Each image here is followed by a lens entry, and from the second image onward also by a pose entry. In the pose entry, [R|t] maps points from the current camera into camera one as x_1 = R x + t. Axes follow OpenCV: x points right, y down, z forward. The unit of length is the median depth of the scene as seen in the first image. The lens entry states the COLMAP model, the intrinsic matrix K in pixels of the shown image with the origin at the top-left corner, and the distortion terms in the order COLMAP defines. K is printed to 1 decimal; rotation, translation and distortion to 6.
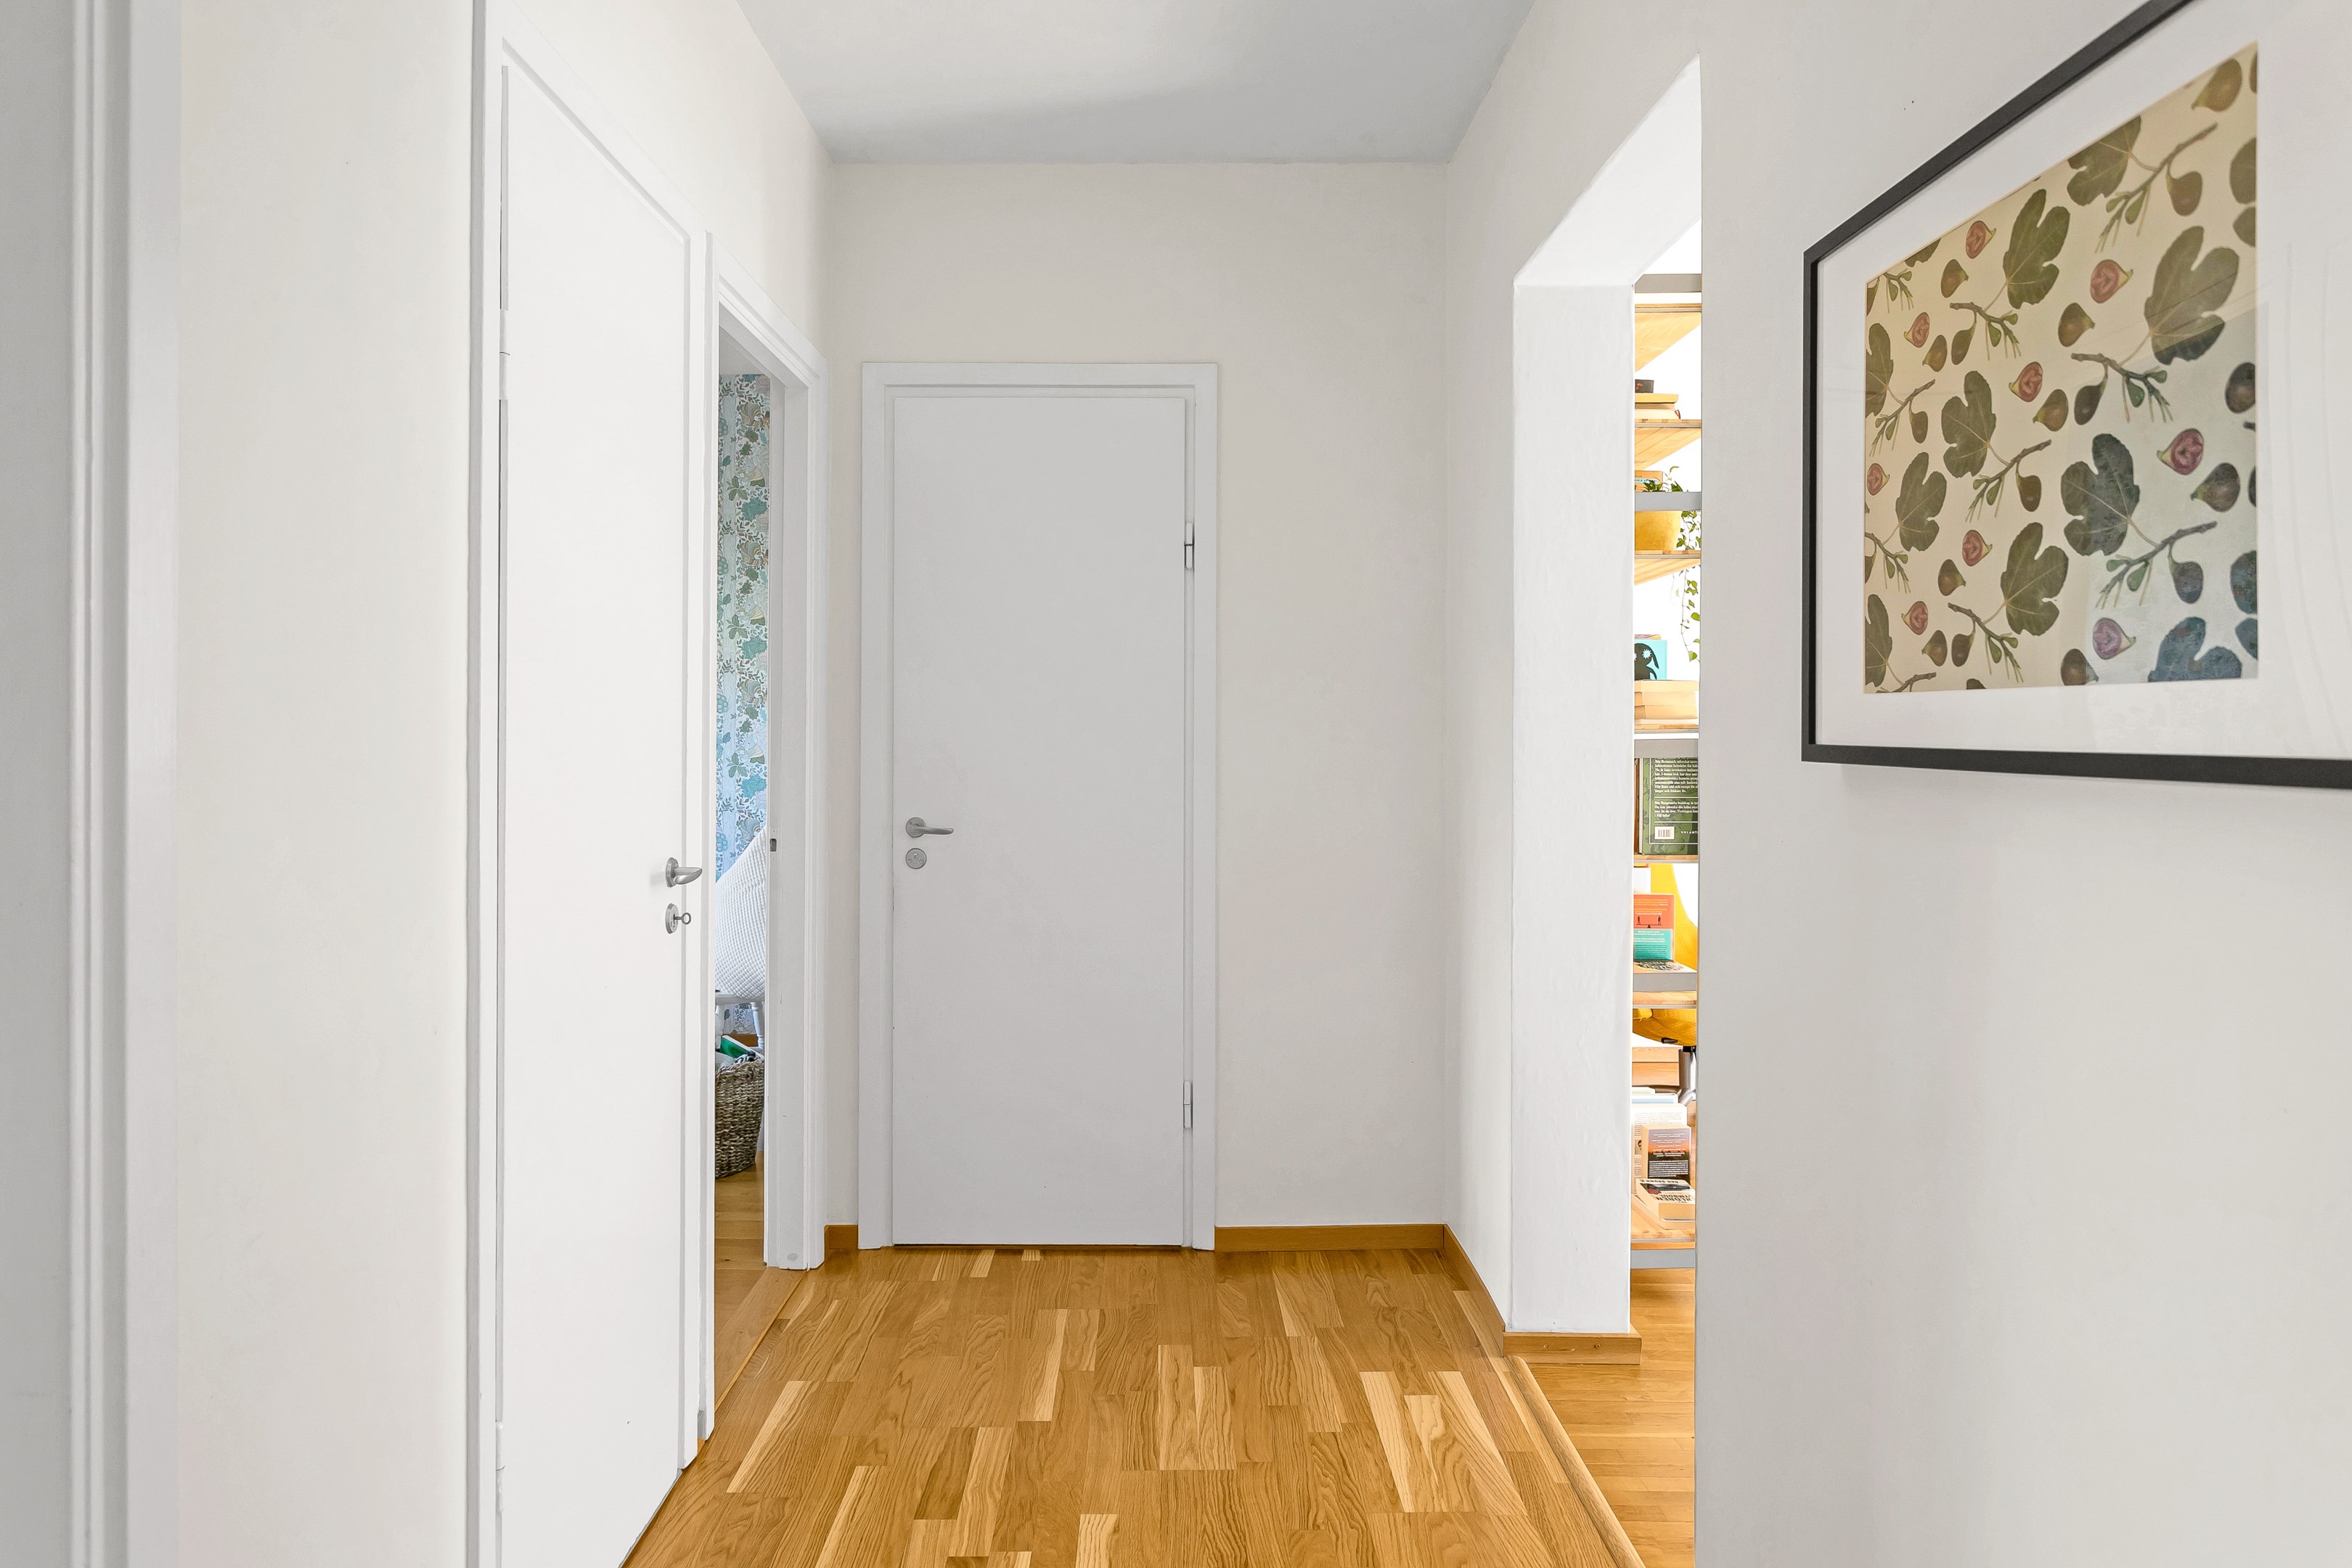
lens RADIAL K [[1454.0, 0, 1160.7], [0, 1454.0, 737.2], [0, 0, 1]] dist [-0.003557, -0.000588]
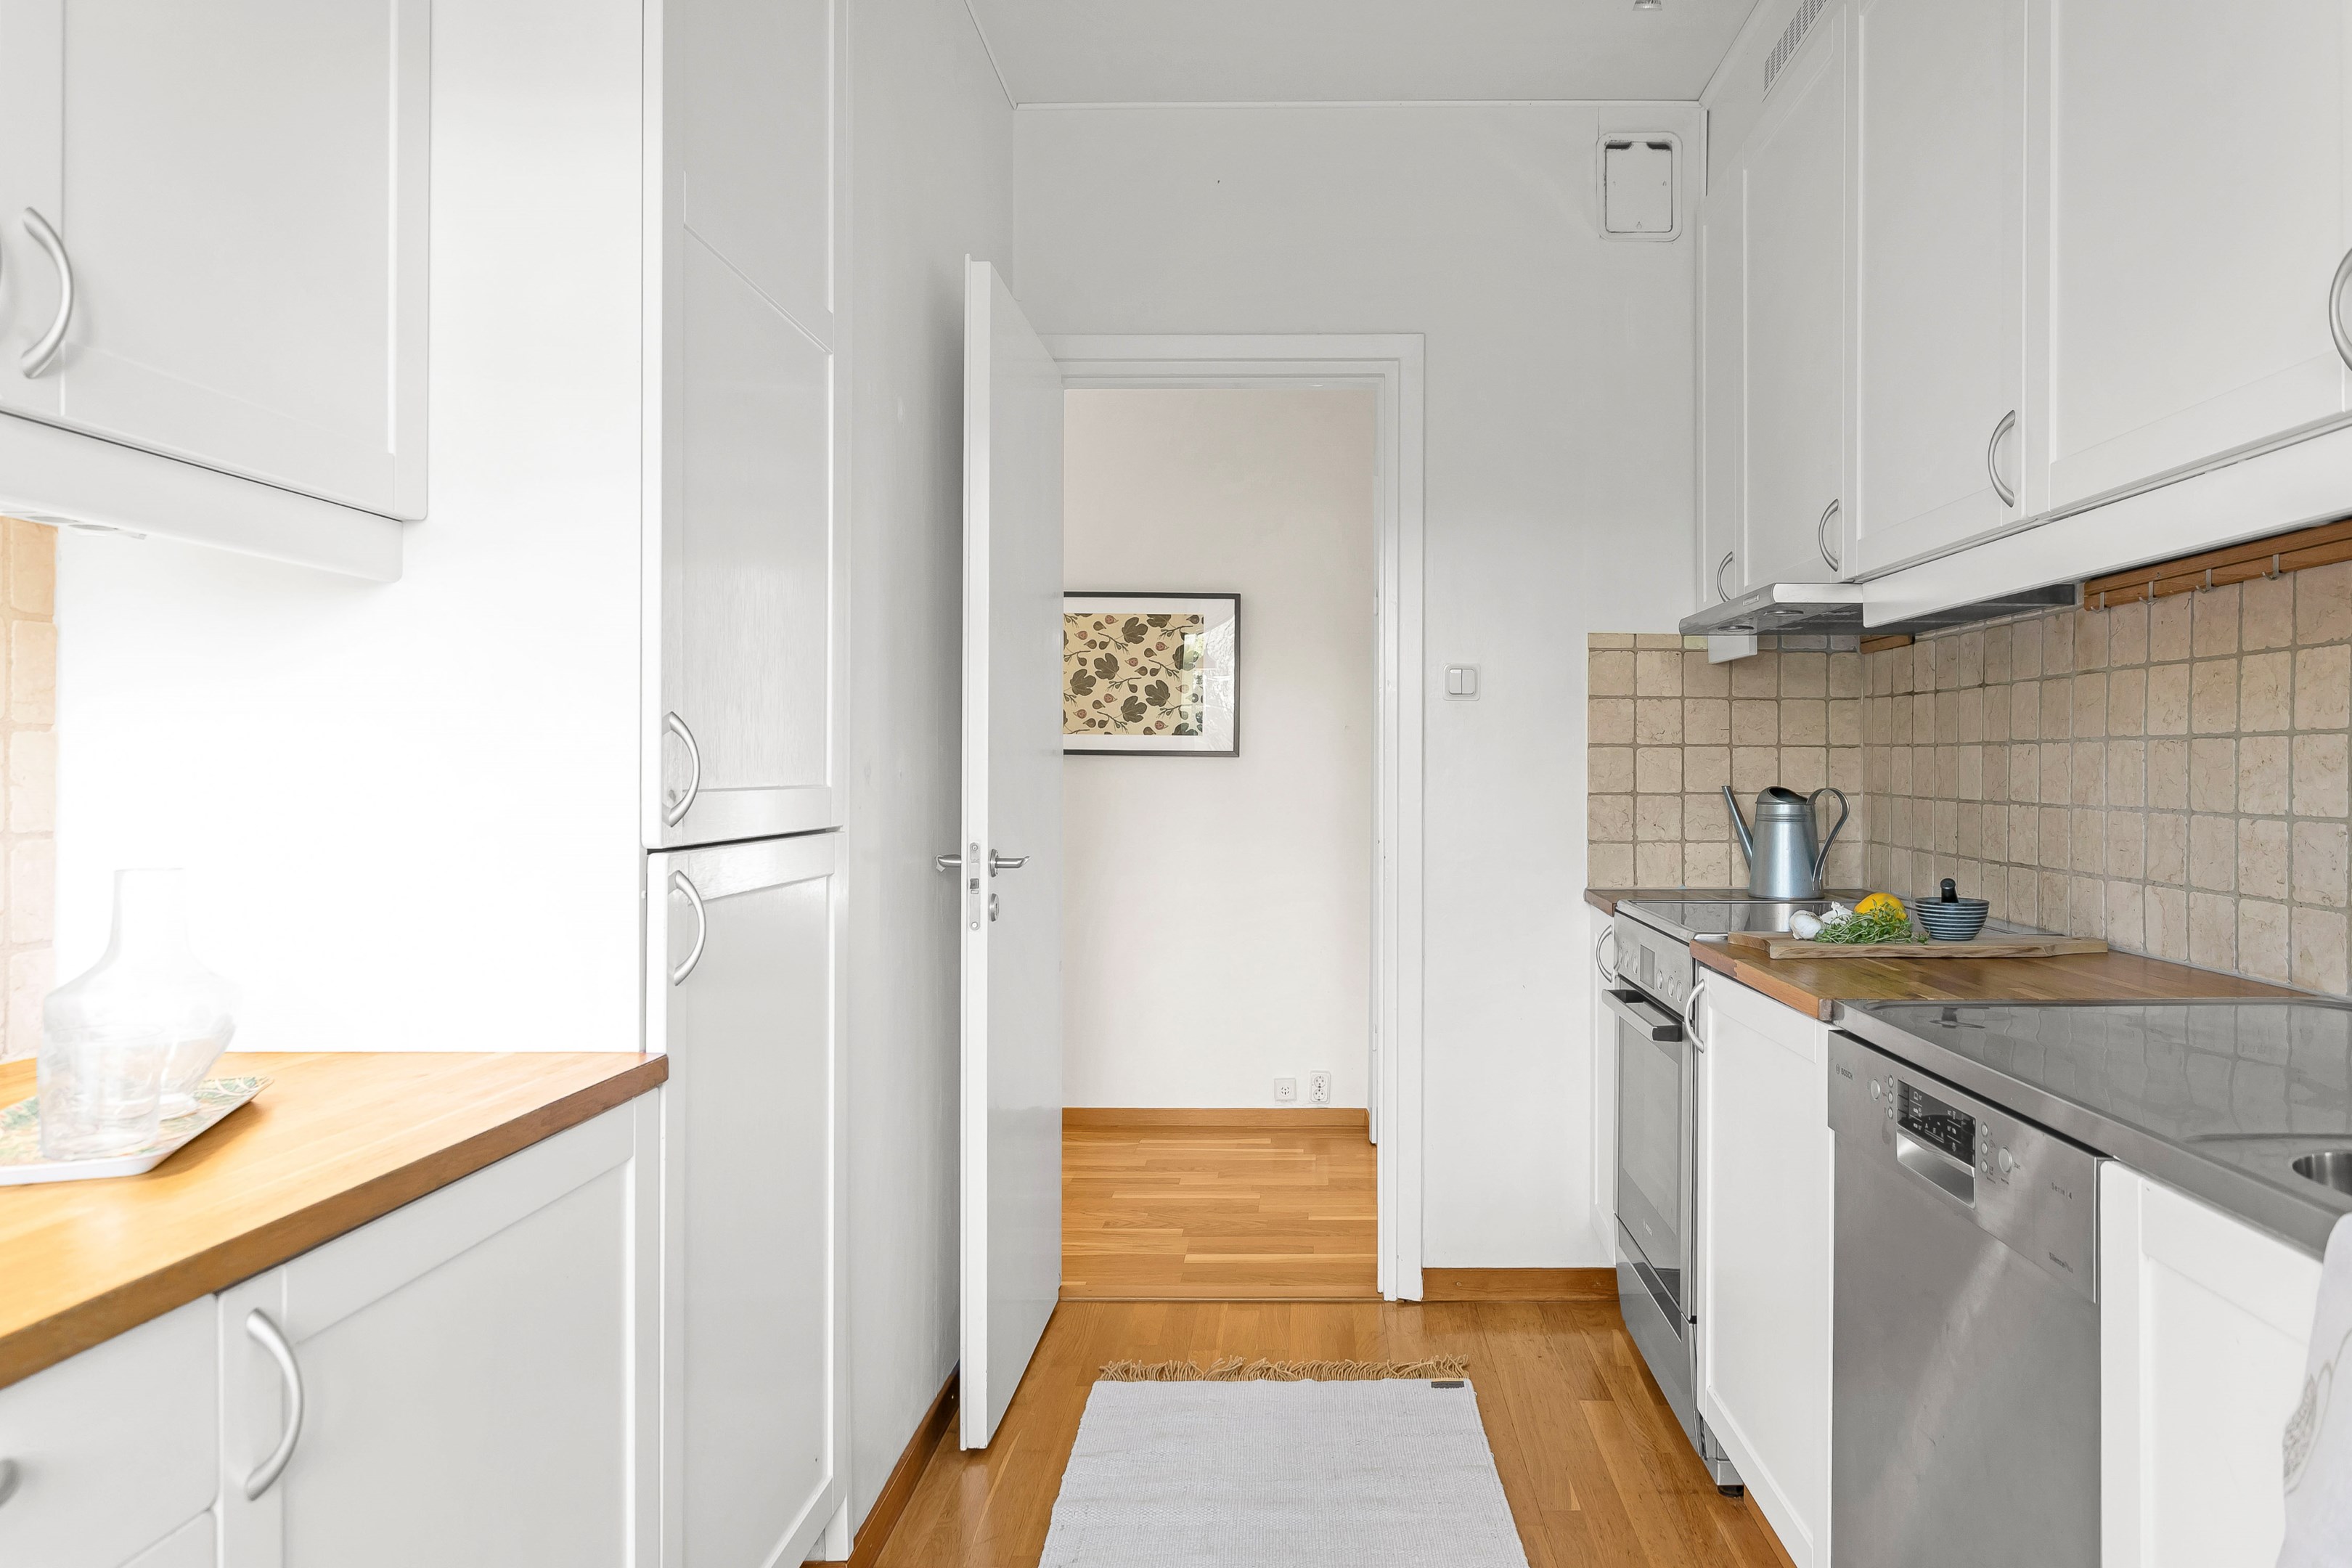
lens RADIAL K [[1528.0, 0, 1306.5], [0, 1528.0, 761.1], [0, 0, 1]] dist [-0.002333, 0.003244]
pose [[0.005689, -0.001636, 0.999982, -1.787702], [-0.002269, 0.999996, 0.001649, 0.015512], [-0.999981, -0.002278, 0.005686, 0.222003]]
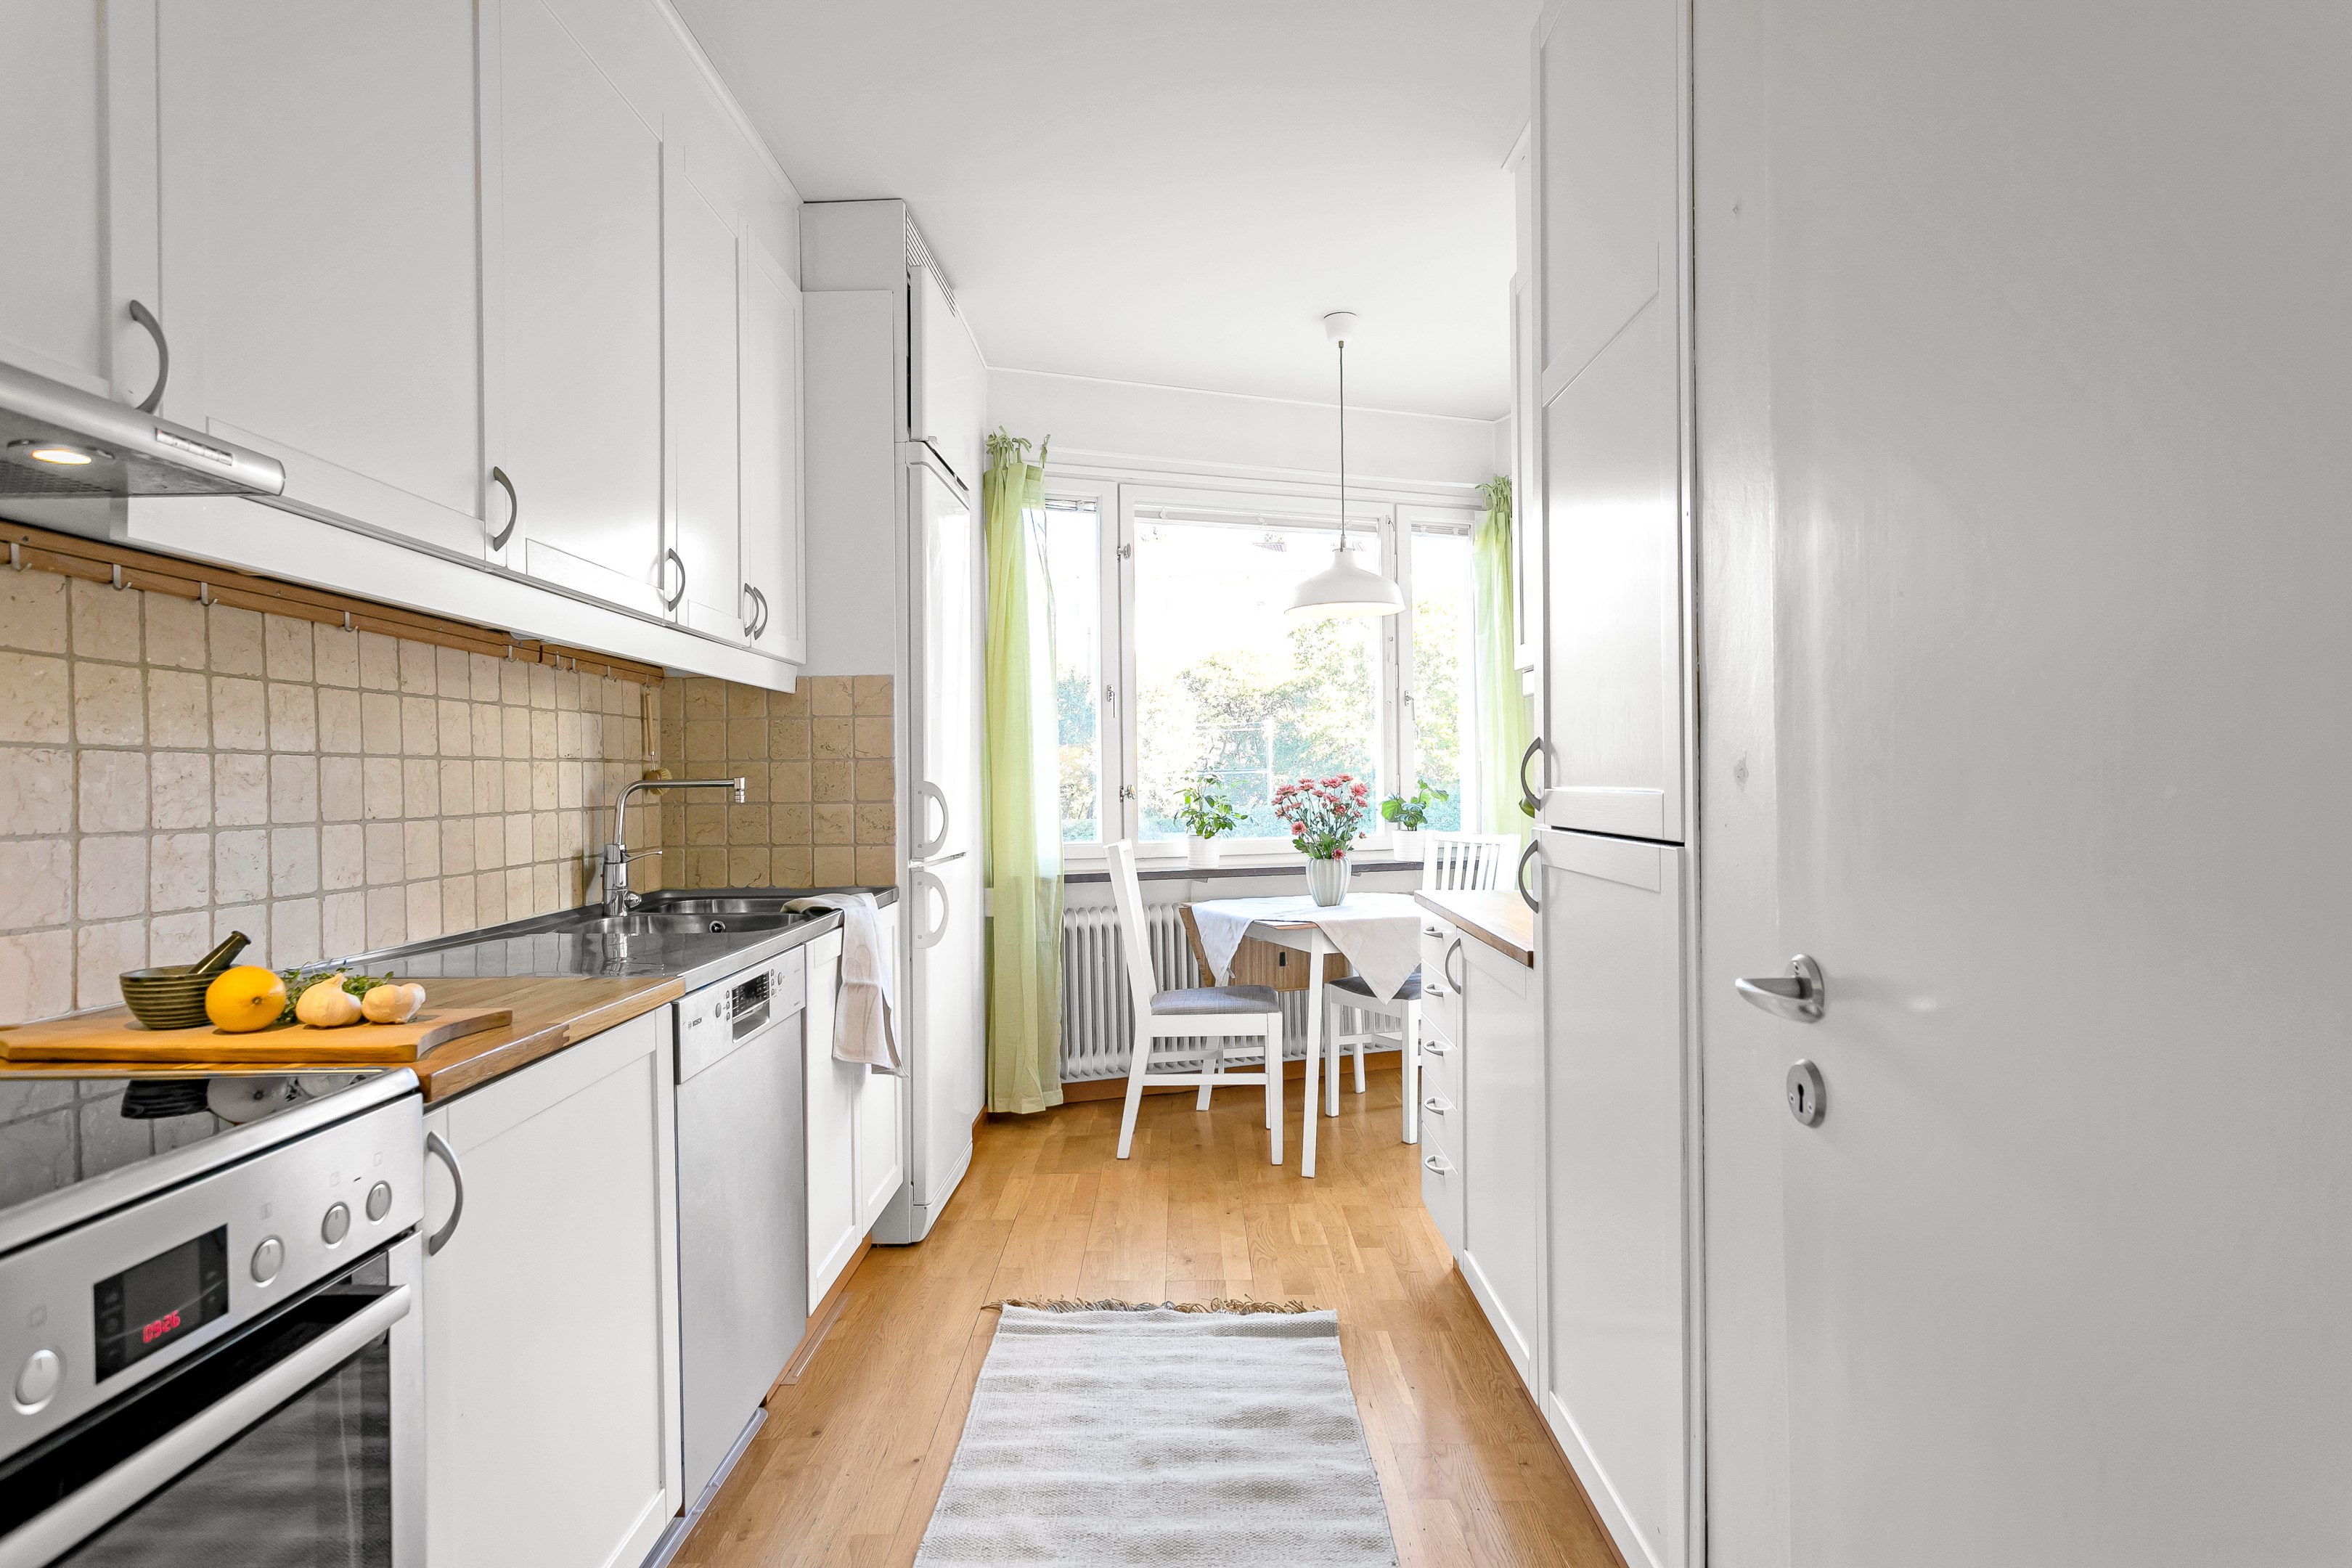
lens RADIAL K [[1264.2, 0, 1159.1], [0, 1264.2, 778.8], [0, 0, 1]] dist [0.000132, 0.002000]
pose [[-0.027229, -0.008350, -0.999594, -0.278190], [0.010209, 0.999911, -0.008631, 0.028495], [0.999577, -0.010440, -0.027141, 0.269605]]
